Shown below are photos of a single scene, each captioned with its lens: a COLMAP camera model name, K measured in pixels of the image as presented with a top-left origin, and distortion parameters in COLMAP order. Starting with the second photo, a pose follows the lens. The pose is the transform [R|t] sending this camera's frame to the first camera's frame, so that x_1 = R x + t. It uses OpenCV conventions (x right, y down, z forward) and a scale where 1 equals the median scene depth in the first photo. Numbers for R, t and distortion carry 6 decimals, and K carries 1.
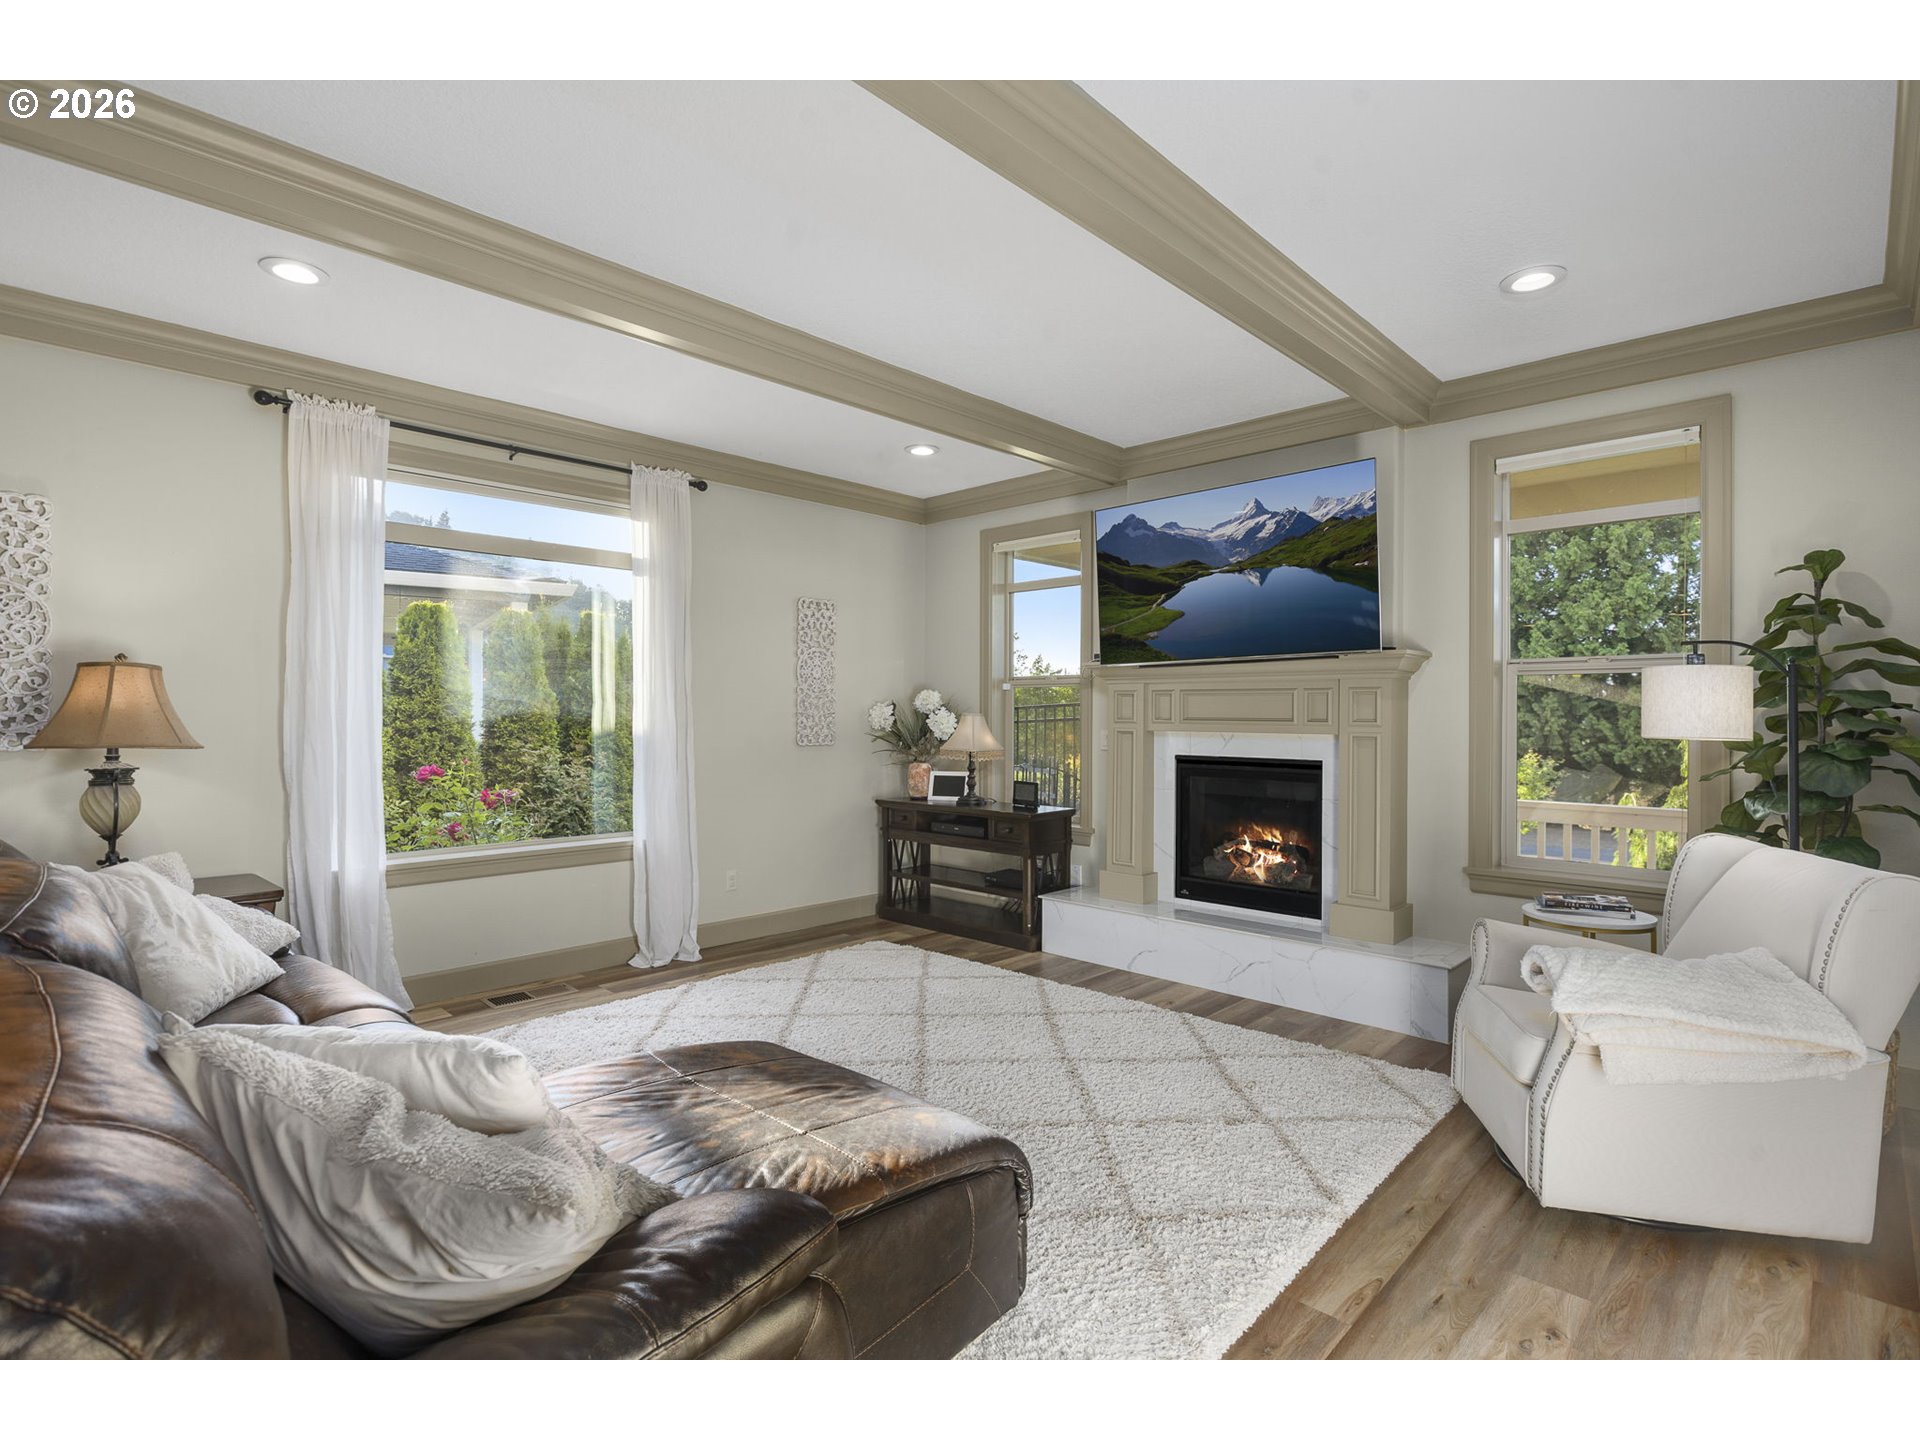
lens RADIAL K [[935.5, 0, 960.0], [0, 935.5, 720.0], [0, 0, 1]] dist [-0.000941, 0.000031]
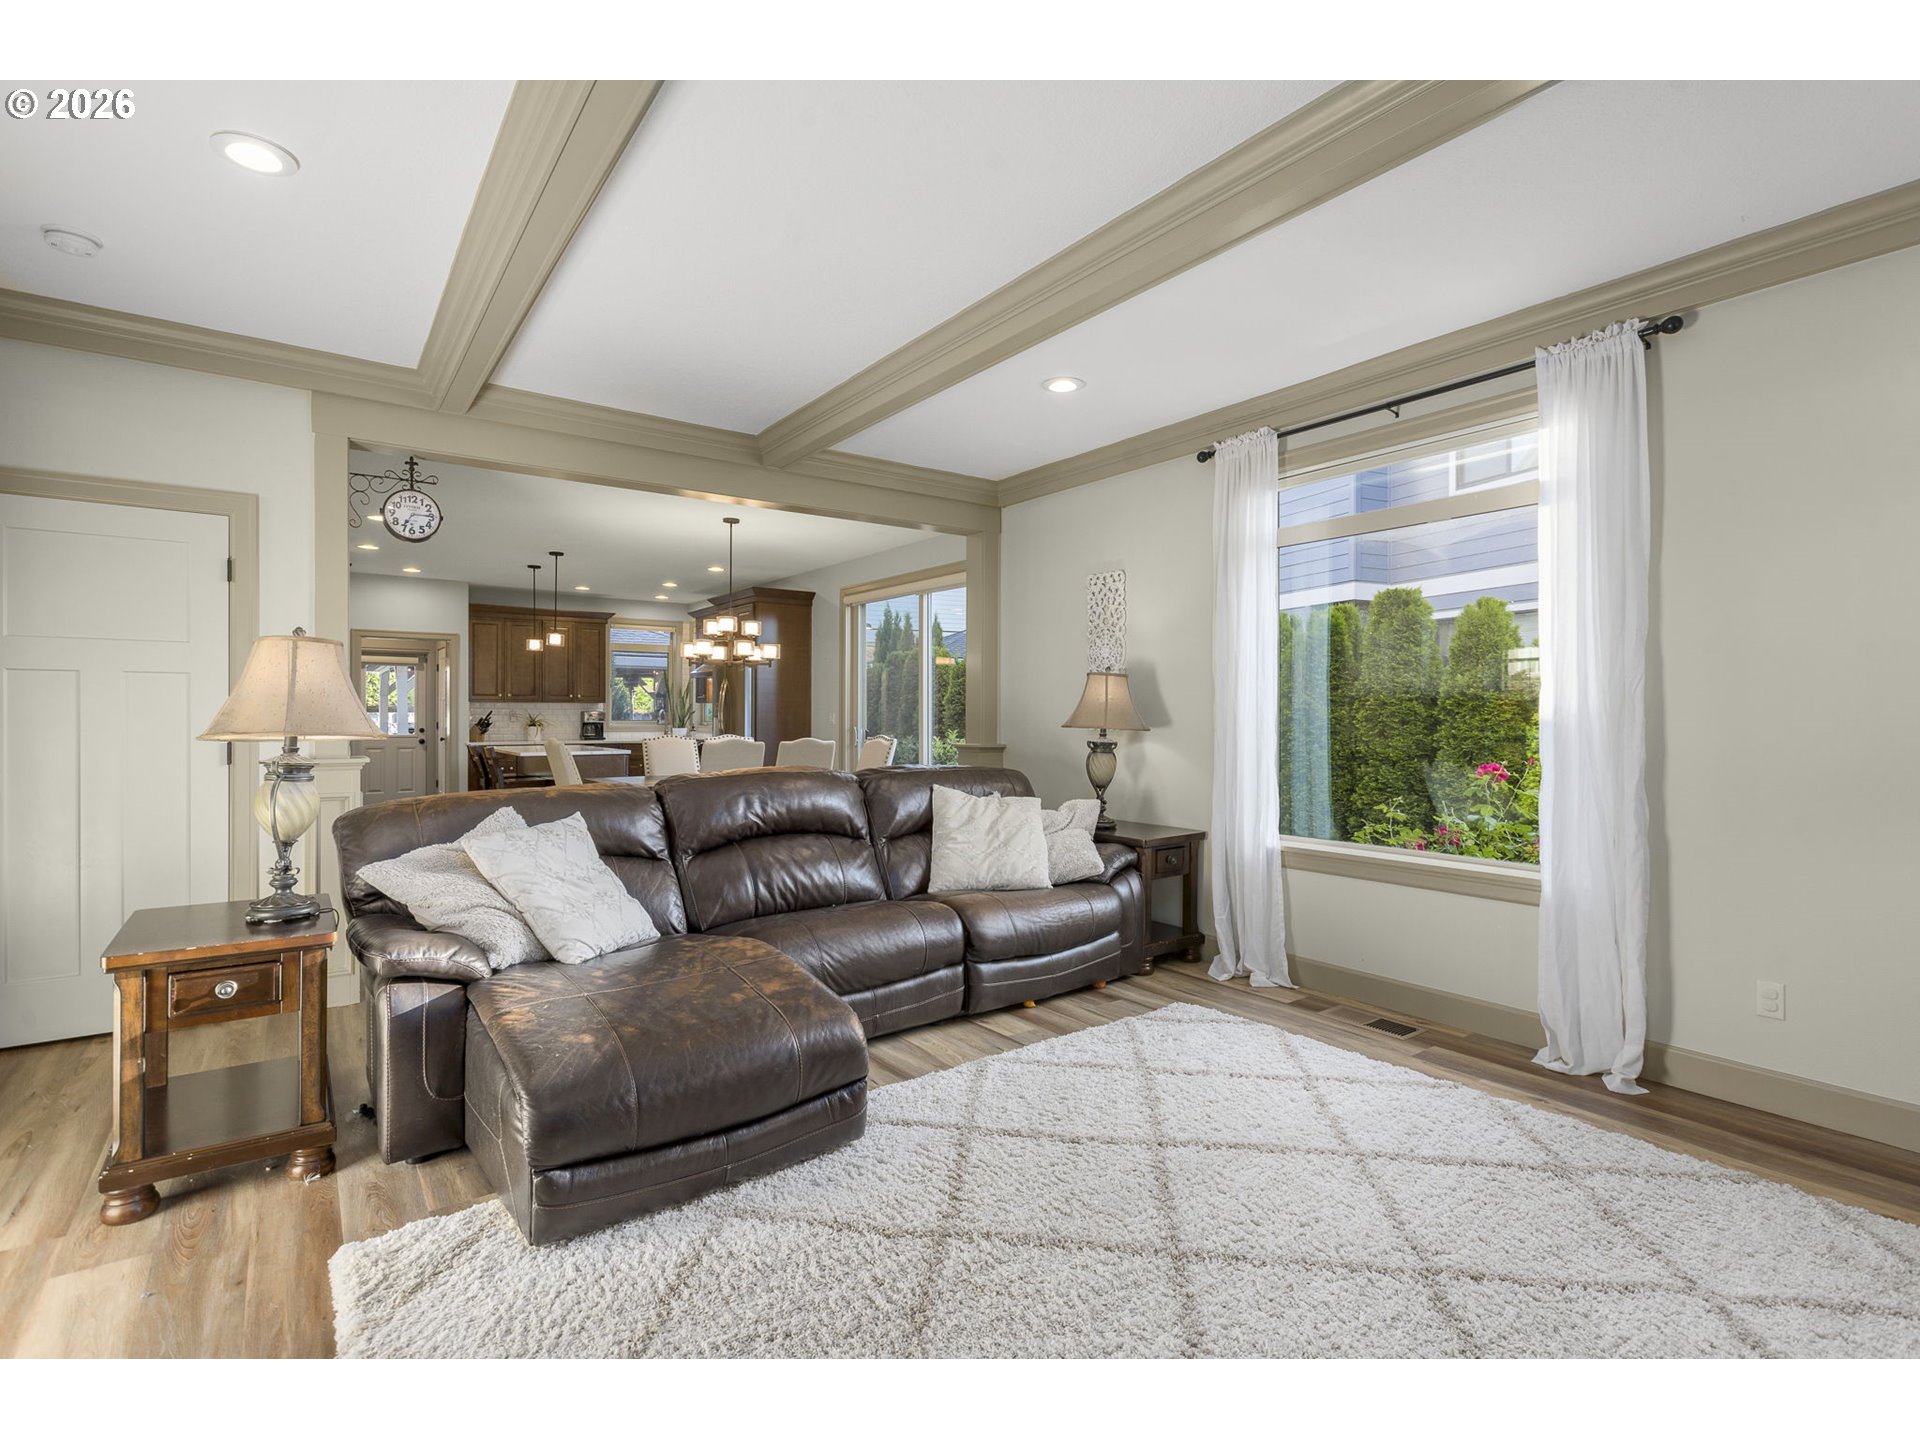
lens RADIAL K [[935.5, 0, 960.0], [0, 935.5, 720.0], [0, 0, 1]] dist [-0.000941, 0.000031]
pose [[-0.179426, 0.004216, -0.983762, 0.464089], [-0.005290, 0.999972, 0.005250, 0.006323], [0.983757, 0.006146, -0.179399, 0.750656]]
